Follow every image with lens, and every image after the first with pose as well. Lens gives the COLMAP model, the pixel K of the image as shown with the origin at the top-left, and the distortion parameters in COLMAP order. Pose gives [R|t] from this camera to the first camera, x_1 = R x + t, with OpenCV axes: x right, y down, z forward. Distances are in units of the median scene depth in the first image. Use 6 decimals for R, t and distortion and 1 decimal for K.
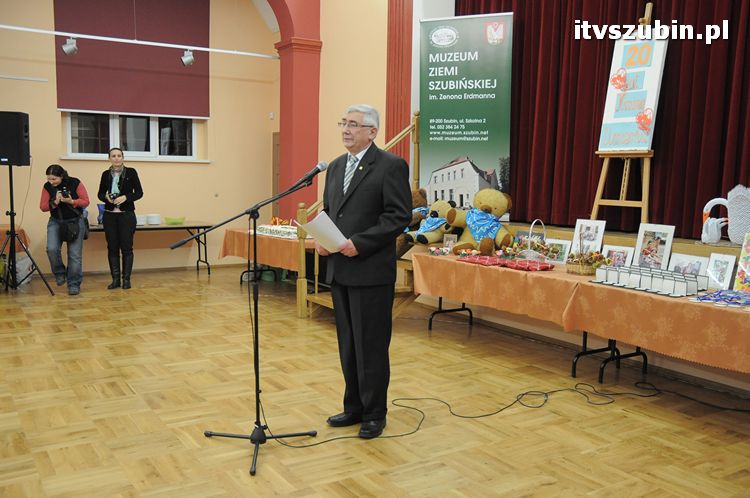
lens RADIAL K [[823.1, 0, 375.0], [0, 823.1, 249.0], [0, 0, 1]] dist [-0.002224, 0.020576]
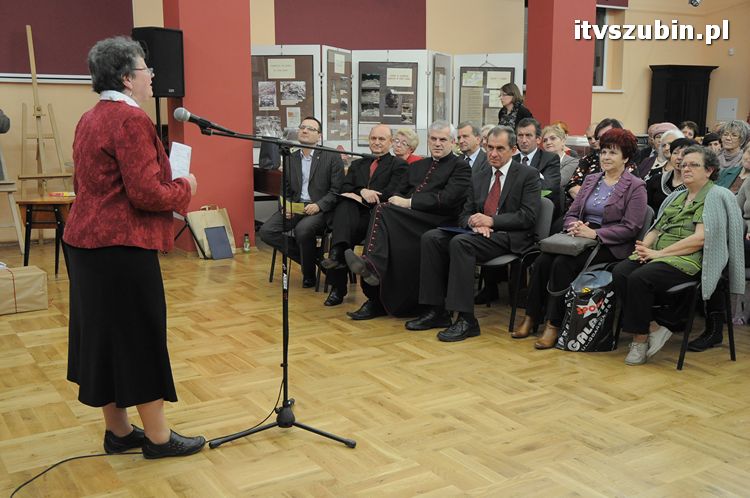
lens RADIAL K [[823.1, 0, 375.0], [0, 823.1, 249.0], [0, 0, 1]] dist [-0.002224, 0.020576]
pose [[-0.999501, -0.016874, -0.026684, -0.220646], [-0.023129, 0.966647, 0.255067, -0.160265], [0.021489, 0.255557, -0.966555, 1.853519]]
